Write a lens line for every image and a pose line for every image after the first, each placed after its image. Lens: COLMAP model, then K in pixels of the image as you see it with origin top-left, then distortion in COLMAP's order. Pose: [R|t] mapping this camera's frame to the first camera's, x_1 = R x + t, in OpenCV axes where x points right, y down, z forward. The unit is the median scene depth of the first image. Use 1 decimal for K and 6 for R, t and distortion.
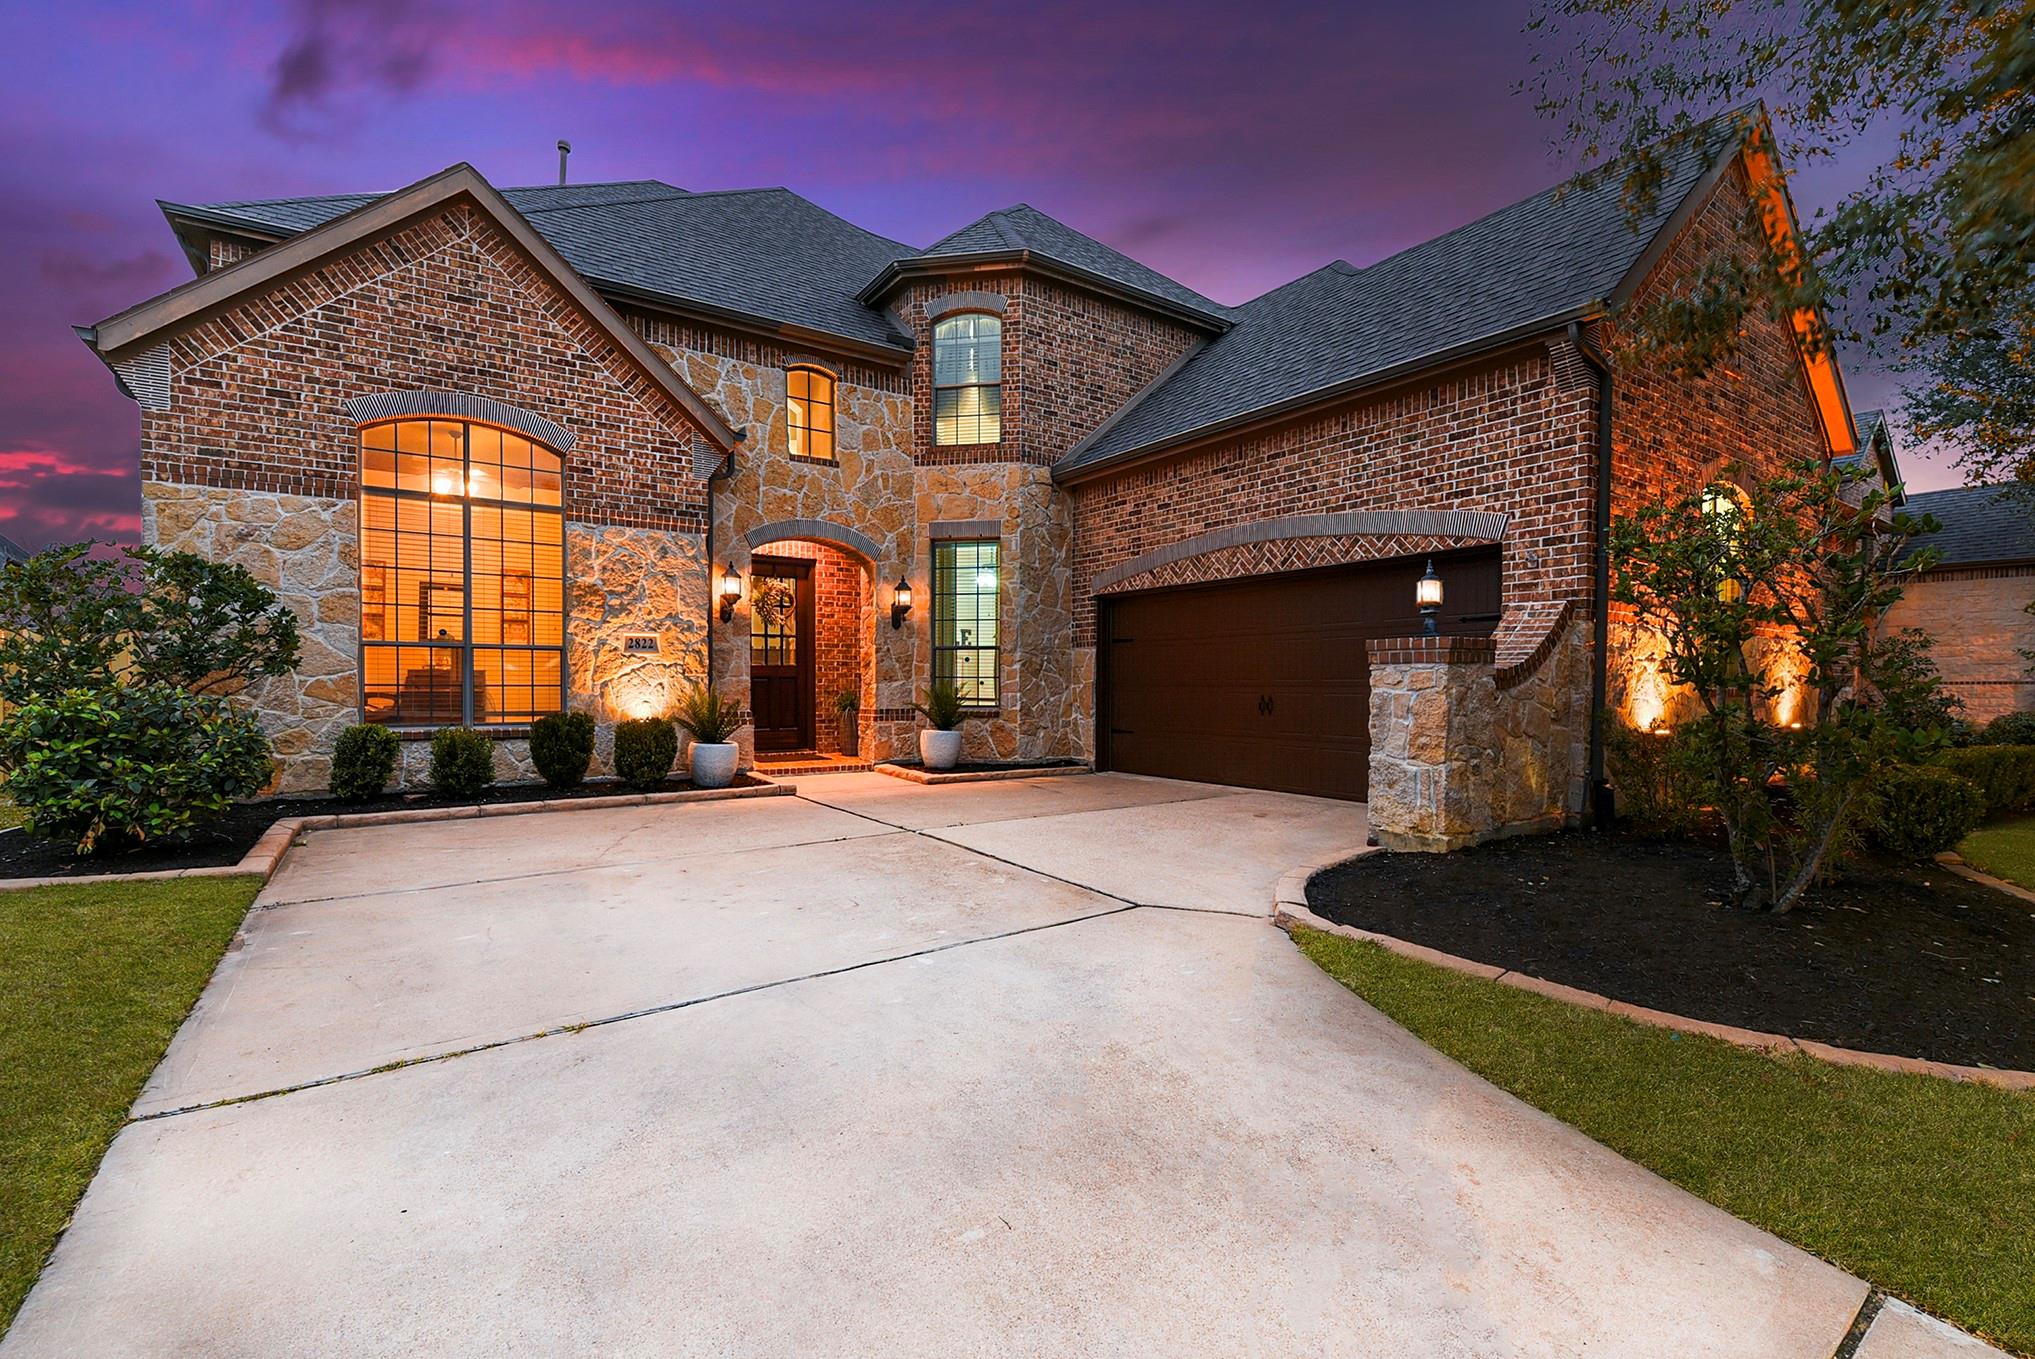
lens RADIAL K [[861.0, 0, 1017.9], [0, 861.0, 697.9], [0, 0, 1]] dist [0.000795, -0.000114]
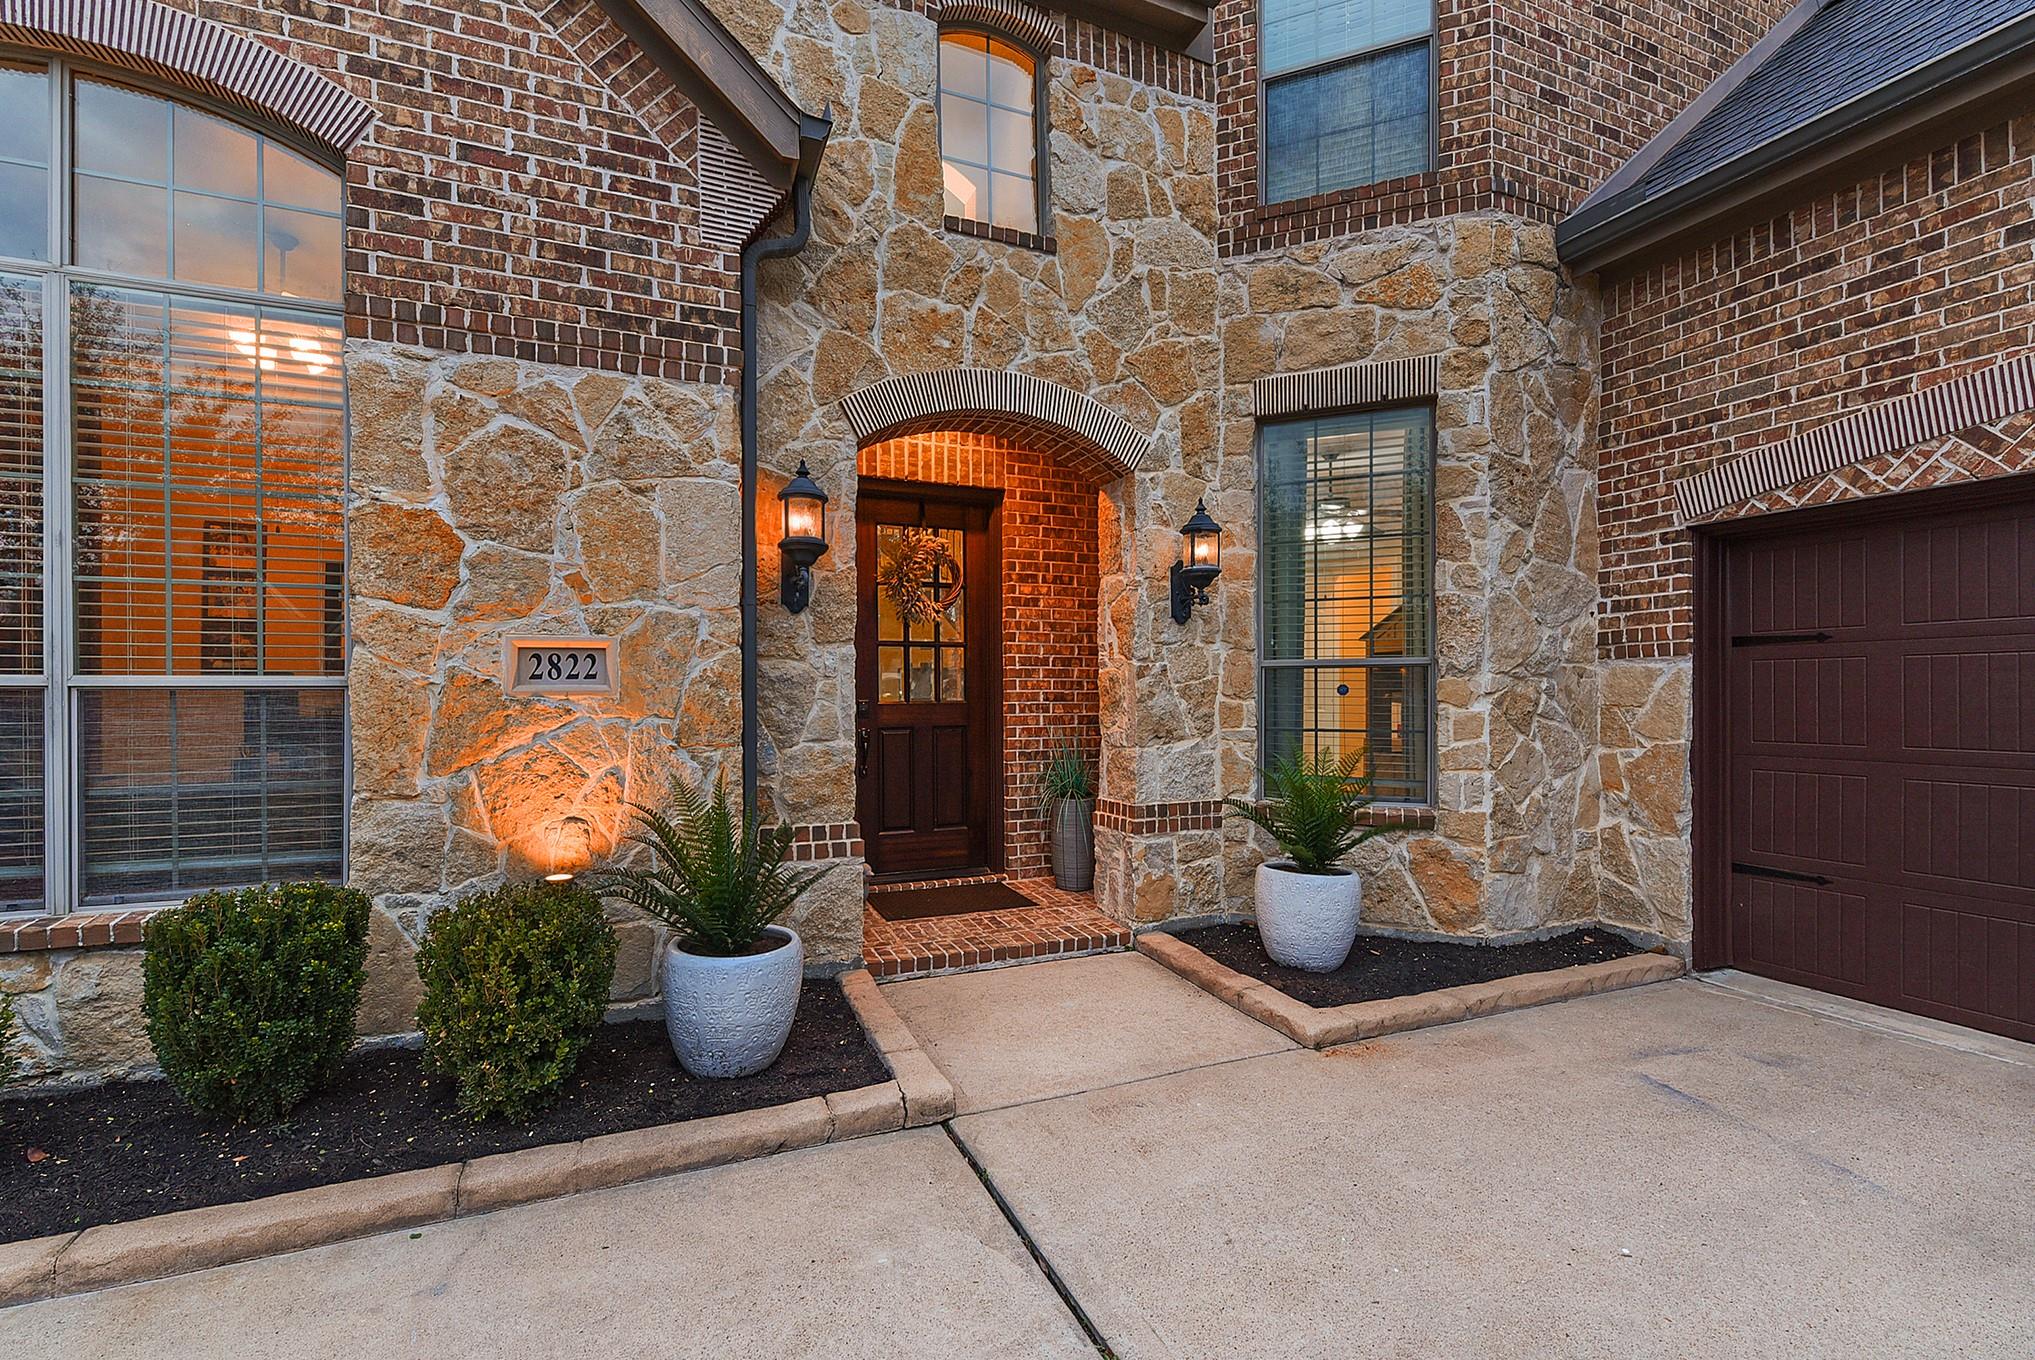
lens RADIAL K [[861.0, 0, 1017.9], [0, 861.0, 698.4], [0, 0, 1]] dist [0.000795, -0.000114]
pose [[0.978878, -0.005271, -0.204378, -0.134805], [0.002997, 0.999930, -0.011438, -0.036926], [0.204424, 0.010584, 0.978825, 0.555048]]
